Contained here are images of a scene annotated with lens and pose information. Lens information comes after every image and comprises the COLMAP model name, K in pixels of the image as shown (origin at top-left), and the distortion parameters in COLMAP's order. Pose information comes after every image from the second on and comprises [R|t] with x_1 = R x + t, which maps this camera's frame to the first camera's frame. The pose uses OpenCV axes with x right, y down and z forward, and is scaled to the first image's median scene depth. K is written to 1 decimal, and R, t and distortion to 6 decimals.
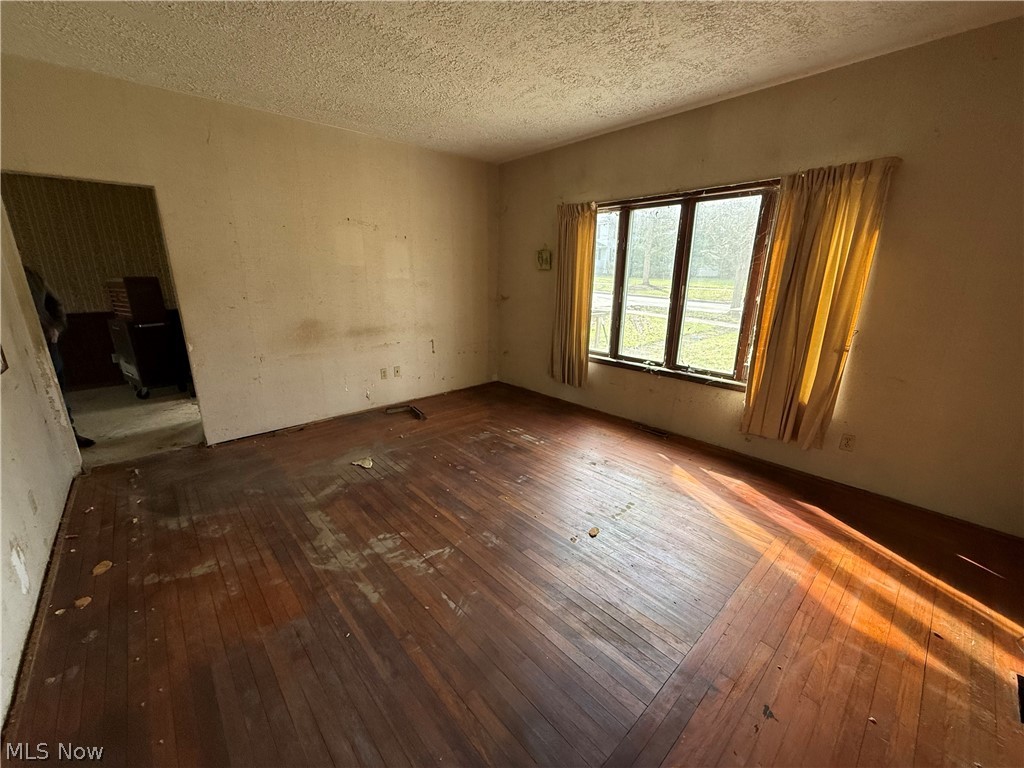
lens RADIAL K [[405.8, 0, 511.4], [0, 405.8, 385.7], [0, 0, 1]] dist [-0.000749, 0.000330]
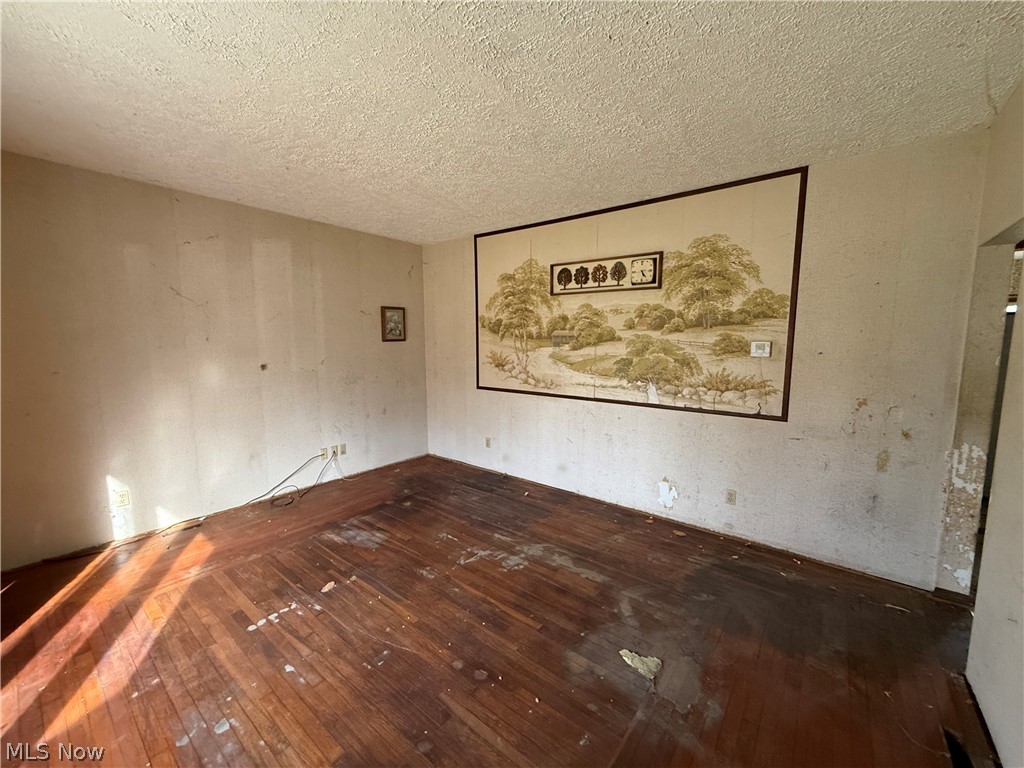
lens RADIAL K [[405.8, 0, 507.0], [0, 405.8, 385.1], [0, 0, 1]] dist [-0.000749, 0.000330]
pose [[-0.988474, 0.007649, -0.151196, -0.093270], [-0.050423, 0.925065, 0.376448, -0.509225], [0.142746, 0.379733, -0.914017, 1.690630]]
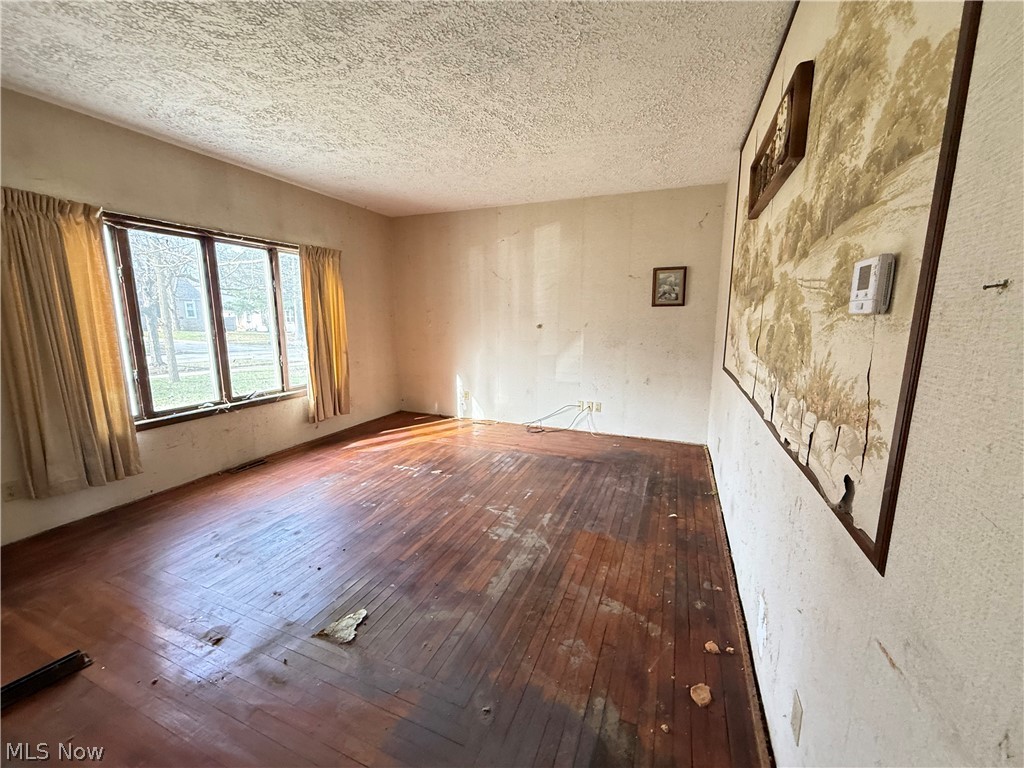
lens RADIAL K [[405.8, 0, 510.3], [0, 405.8, 382.1], [0, 0, 1]] dist [-0.000749, 0.000330]
pose [[-0.425635, -0.156946, 0.891181, -1.140929], [0.240287, 0.929885, 0.278525, -0.296178], [-0.872409, 0.332689, -0.358080, 1.099422]]
